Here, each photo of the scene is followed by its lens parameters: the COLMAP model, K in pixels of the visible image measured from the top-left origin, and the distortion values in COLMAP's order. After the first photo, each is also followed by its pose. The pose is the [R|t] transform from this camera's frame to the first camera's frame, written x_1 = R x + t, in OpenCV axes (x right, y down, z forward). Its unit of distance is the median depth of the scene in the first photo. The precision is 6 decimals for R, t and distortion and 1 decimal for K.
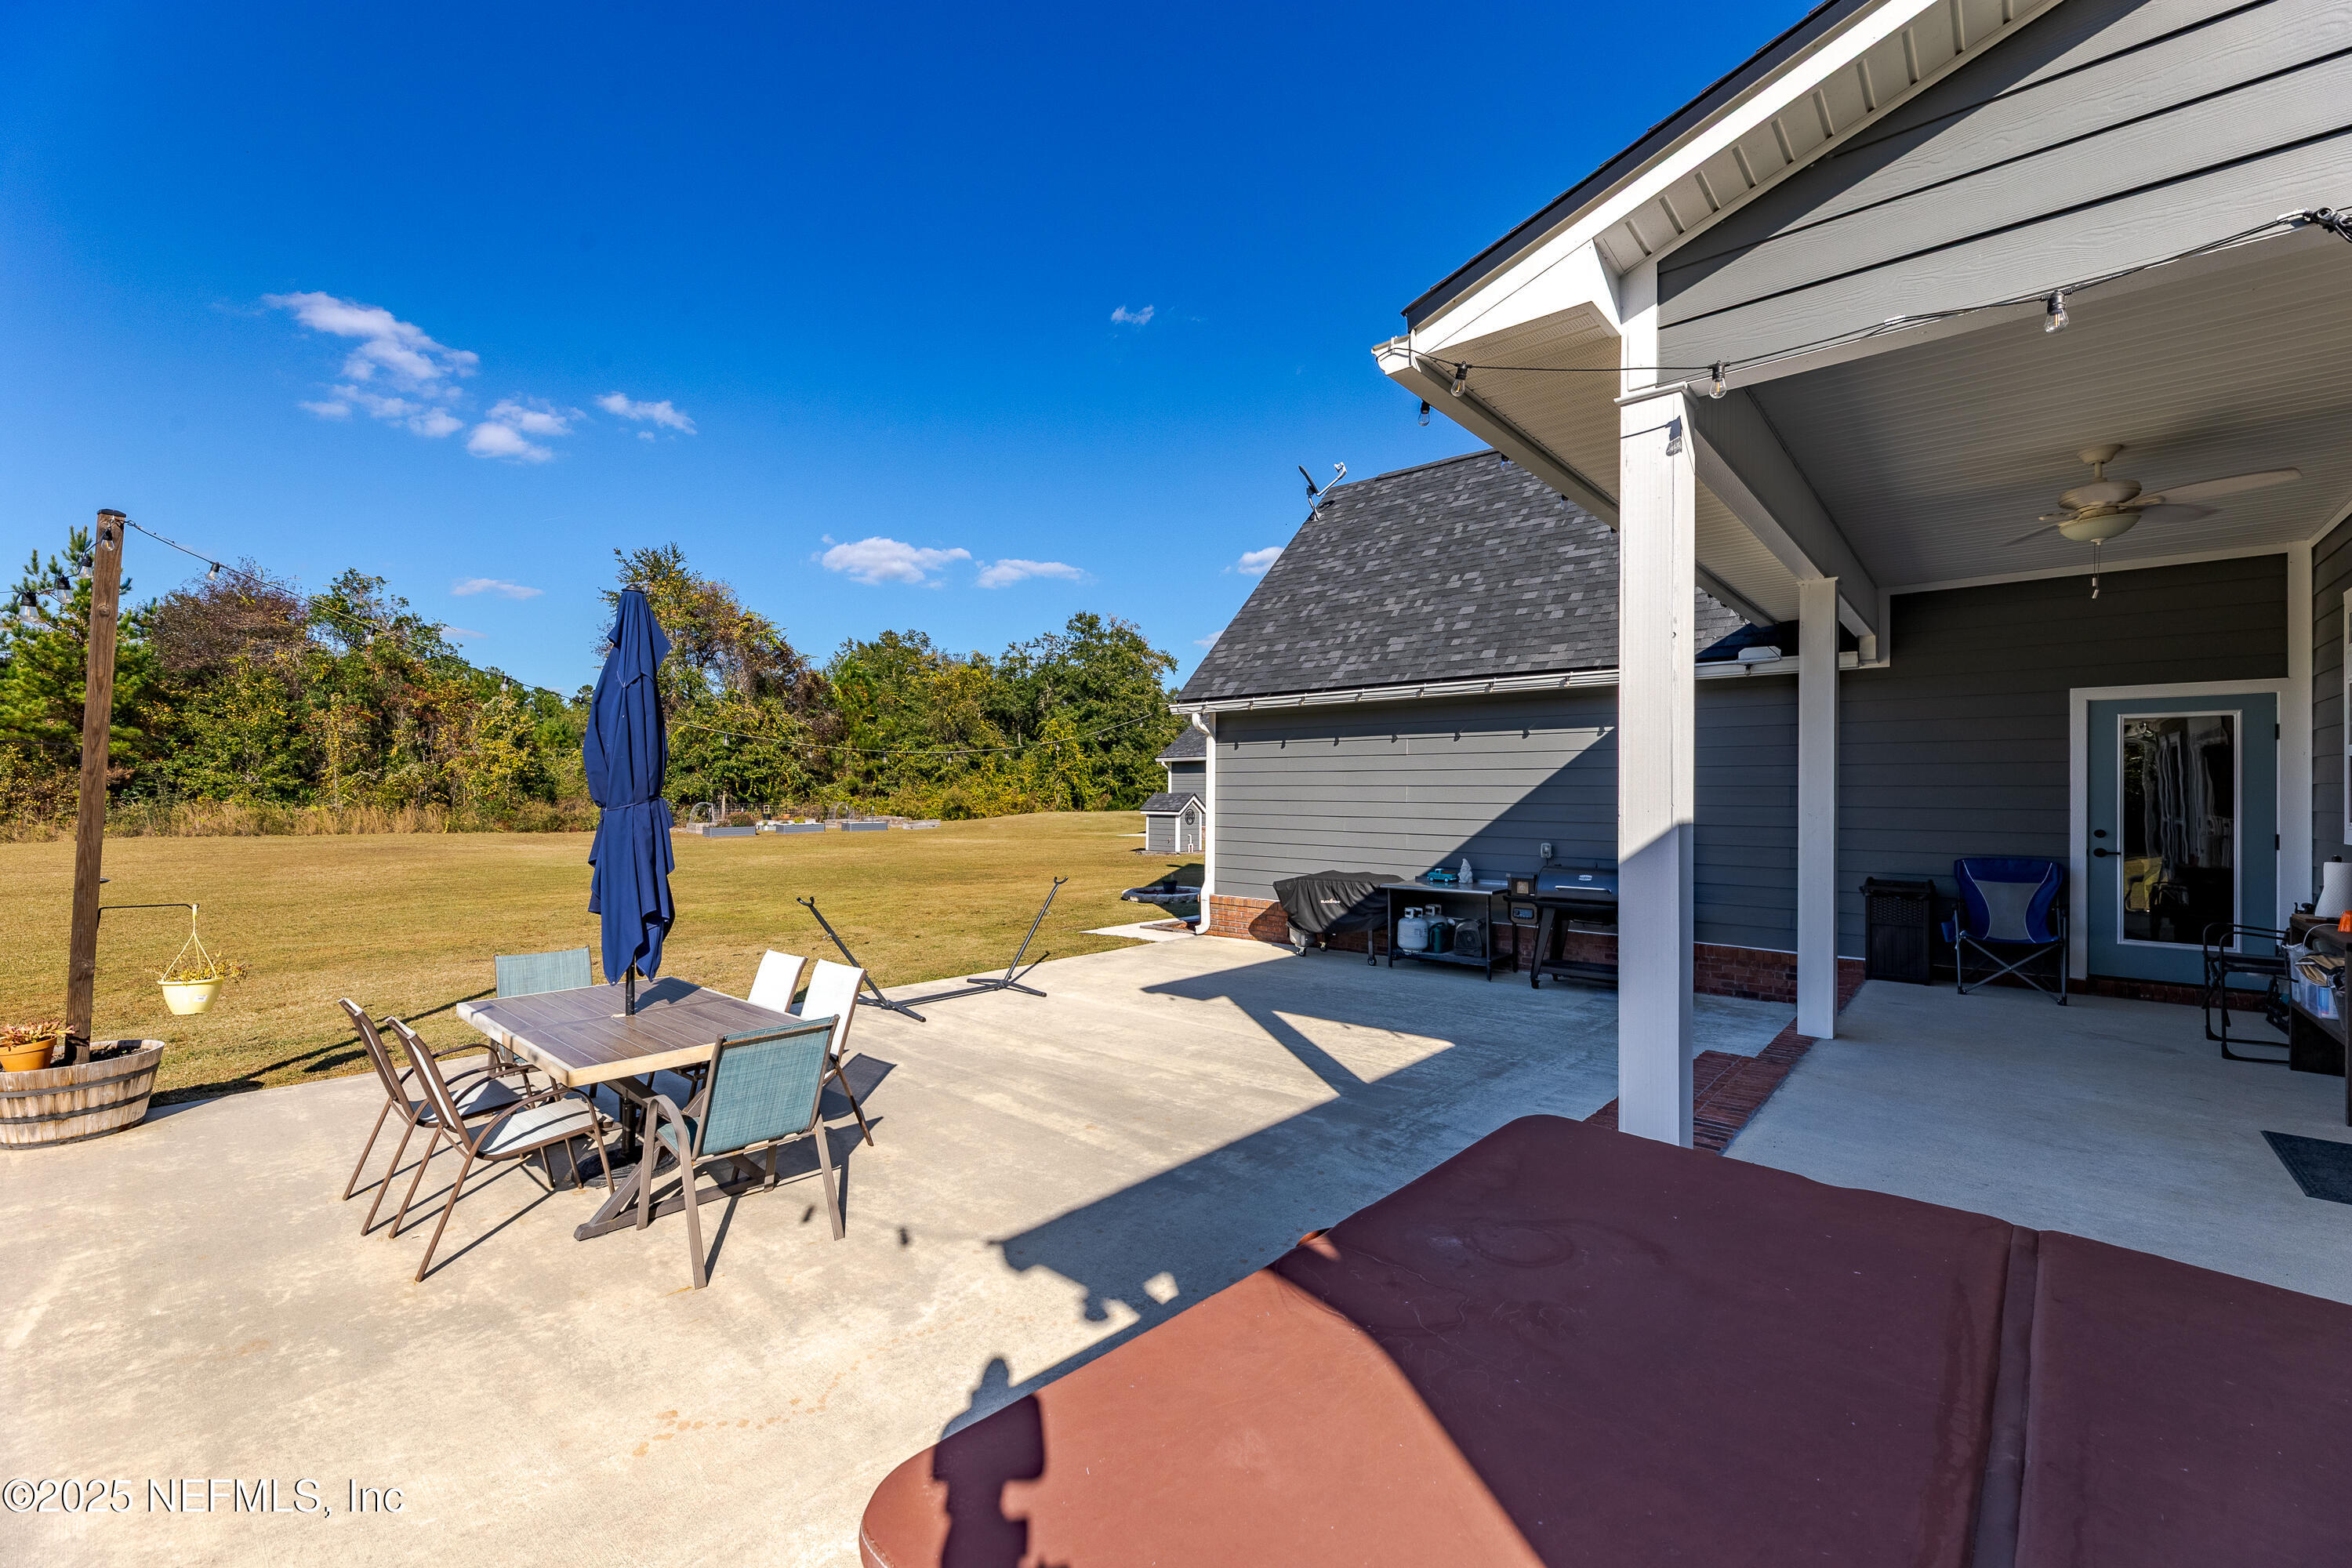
lens RADIAL K [[946.5, 0, 1167.7], [0, 946.5, 787.4], [0, 0, 1]] dist [-0.000934, 0.000051]
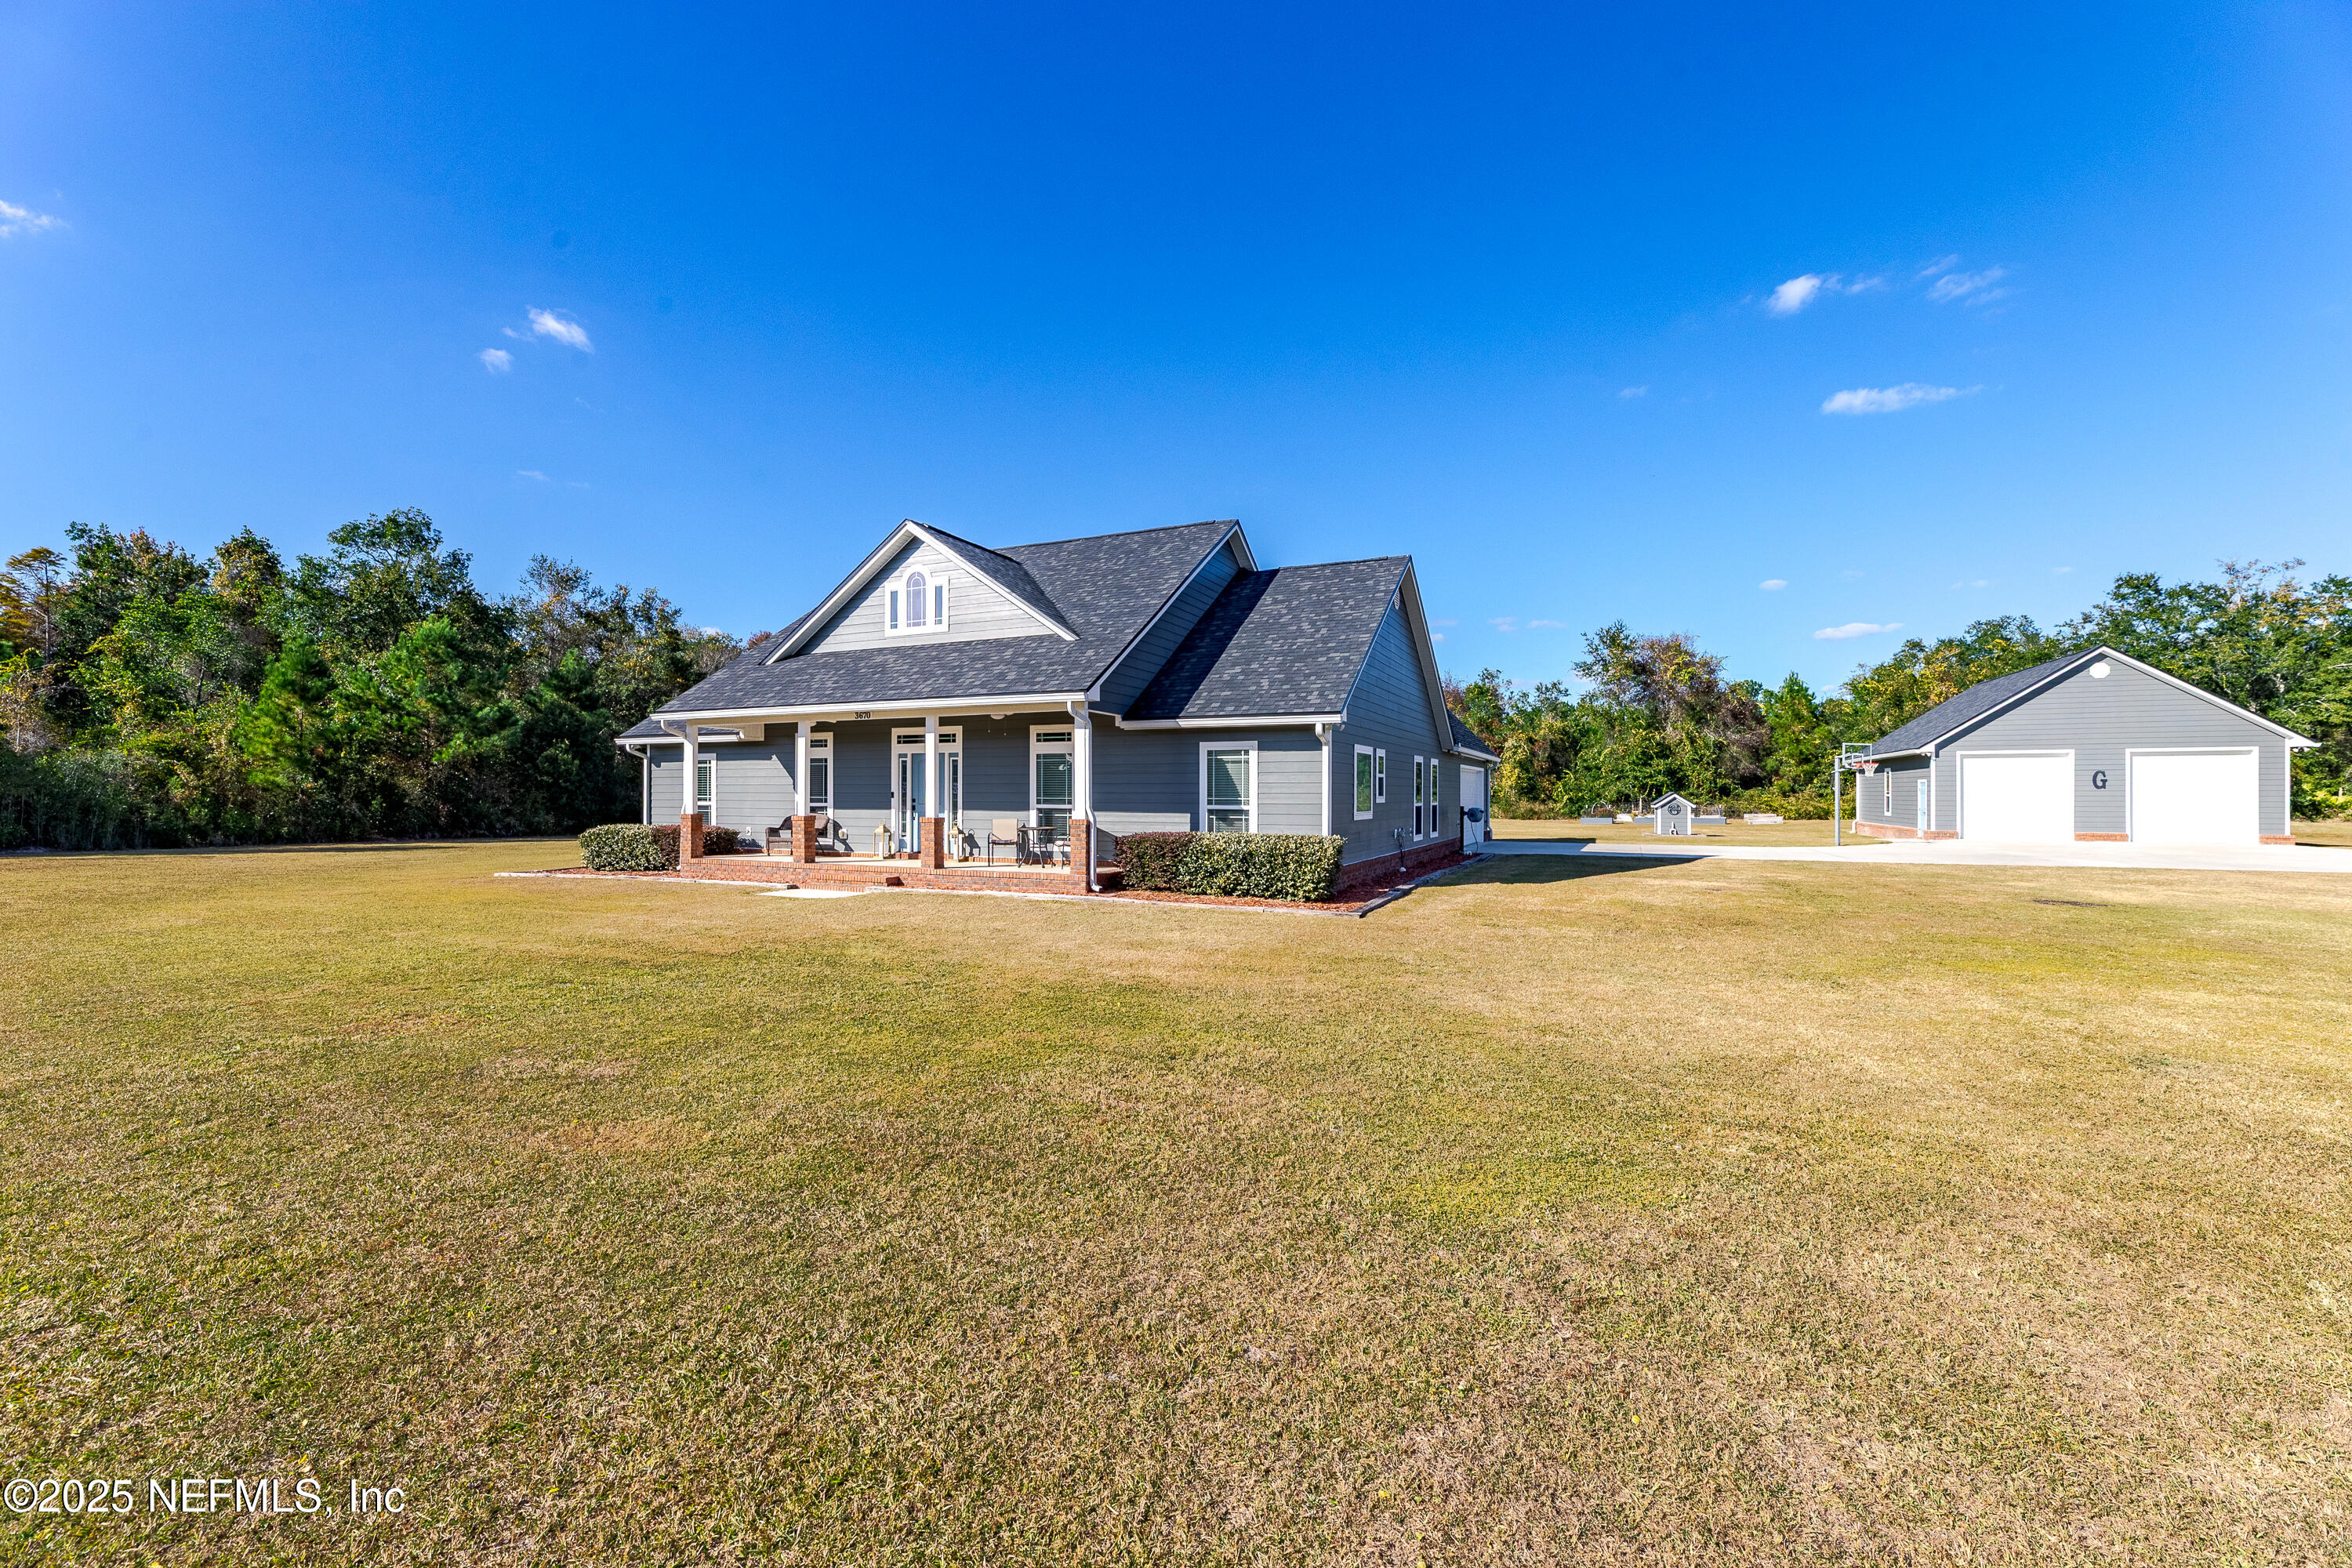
lens RADIAL K [[971.3, 0, 1171.5], [0, 971.3, 789.2], [0, 0, 1]] dist [0.000710, 0.000061]
pose [[0.283535, -0.012020, -0.958887, 0.850207], [0.009004, 0.999911, -0.009872, 0.006558], [0.958920, -0.005835, 0.283618, -0.077544]]
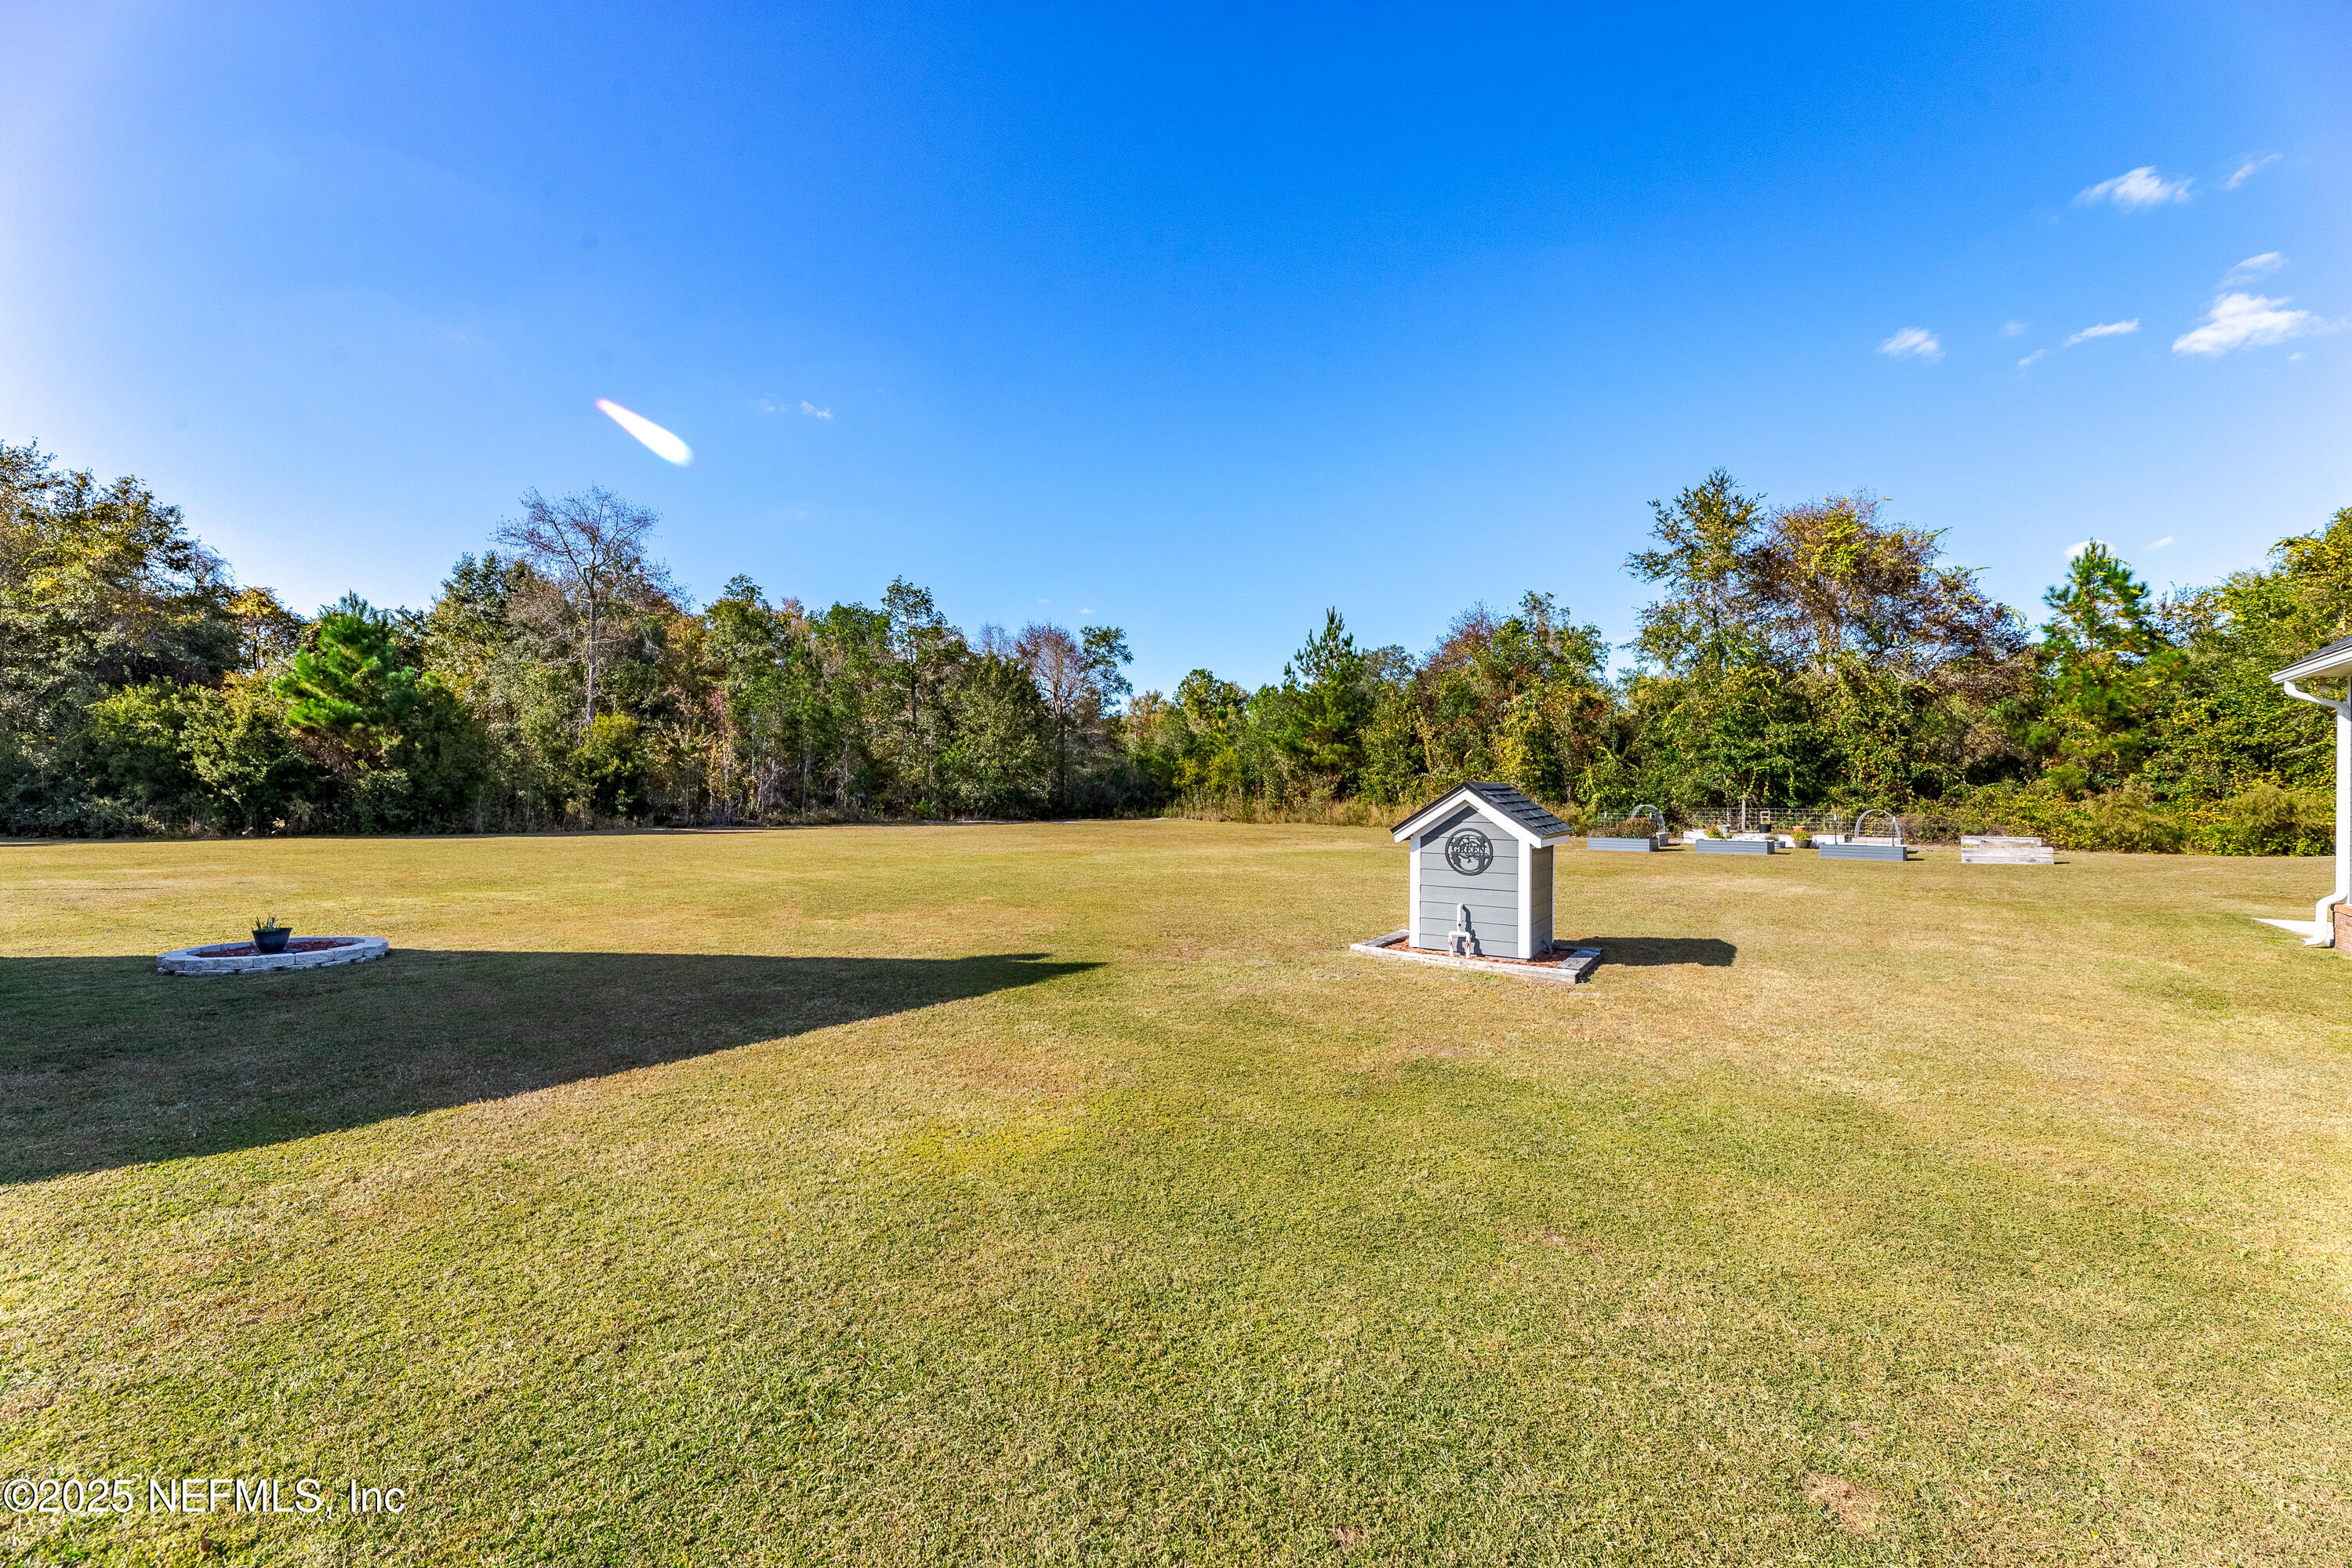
lens RADIAL K [[944.7, 0, 1179.7], [0, 944.7, 781.3], [0, 0, 1]] dist [0.000864, 0.000103]
pose [[0.076147, -0.011486, -0.997030, 0.259543], [-0.000828, 0.999933, -0.011583, 0.007080], [0.997096, 0.001707, 0.076132, 0.626504]]
